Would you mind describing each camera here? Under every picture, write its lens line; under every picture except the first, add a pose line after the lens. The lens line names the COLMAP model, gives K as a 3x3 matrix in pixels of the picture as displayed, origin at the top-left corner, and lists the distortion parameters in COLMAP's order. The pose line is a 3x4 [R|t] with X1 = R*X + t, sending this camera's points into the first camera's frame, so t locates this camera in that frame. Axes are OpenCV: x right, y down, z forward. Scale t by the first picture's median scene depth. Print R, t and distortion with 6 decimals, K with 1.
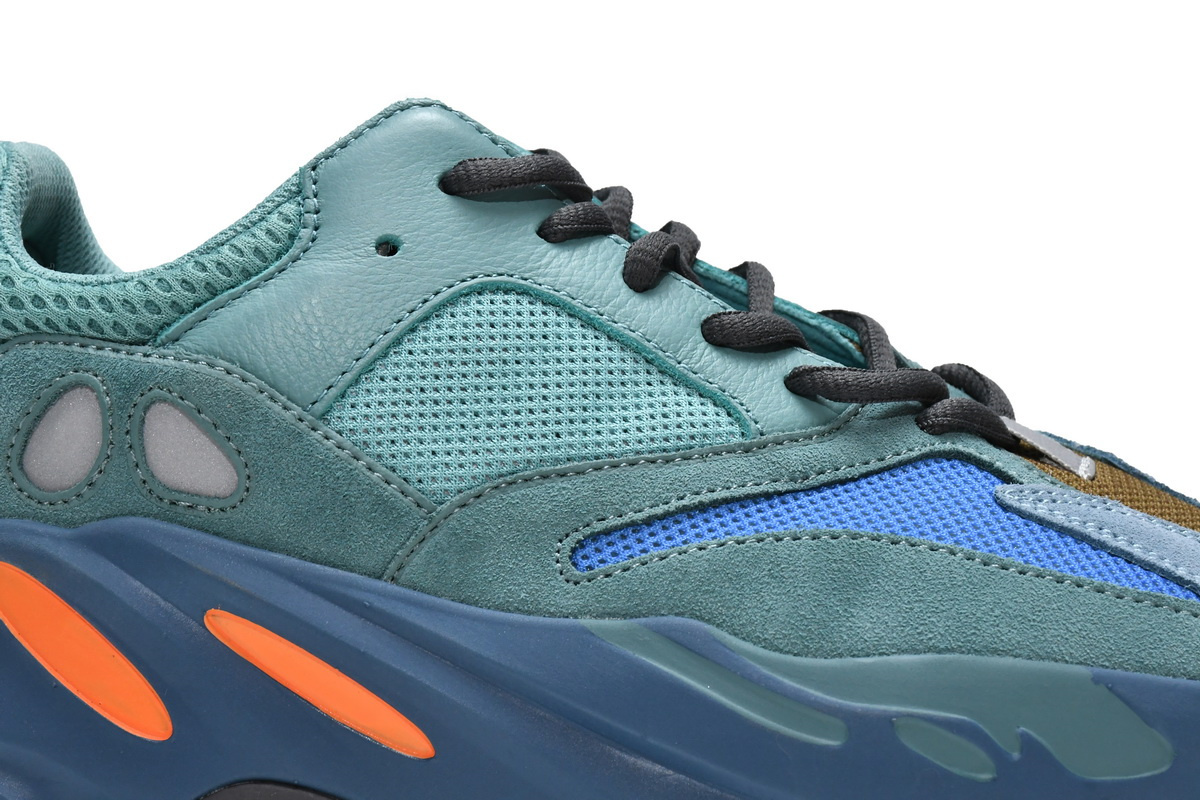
lens RADIAL K [[4230.6, 0, 598.3], [0, 4230.6, 398.8], [0, 0, 1]] dist [0.168447, 0.000000]
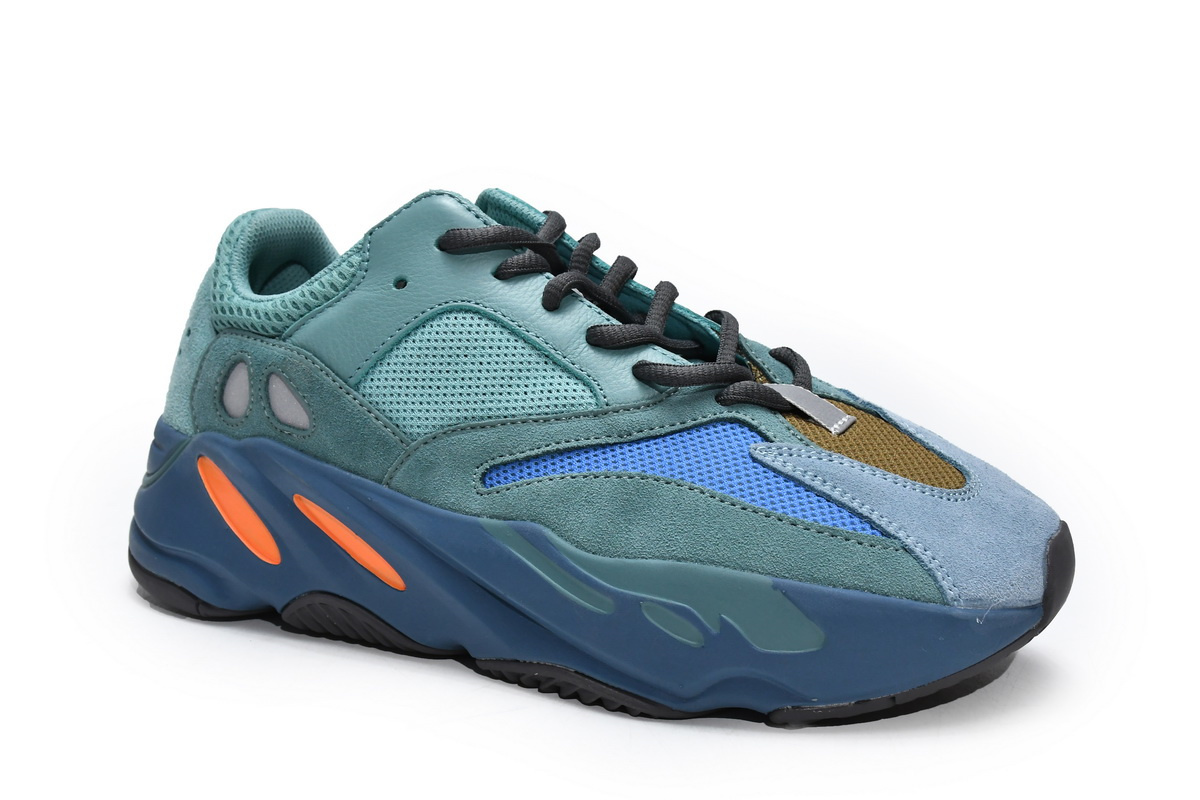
lens RADIAL K [[1560.6, 0, 602.5], [0, 1560.6, 404.7], [0, 0, 1]] dist [0.047790, 0.000000]
pose [[0.906764, 0.055606, -0.417956, 0.286537], [0.010657, 0.987927, 0.154556, -0.083856], [0.421504, -0.144600, 0.895224, 0.474792]]
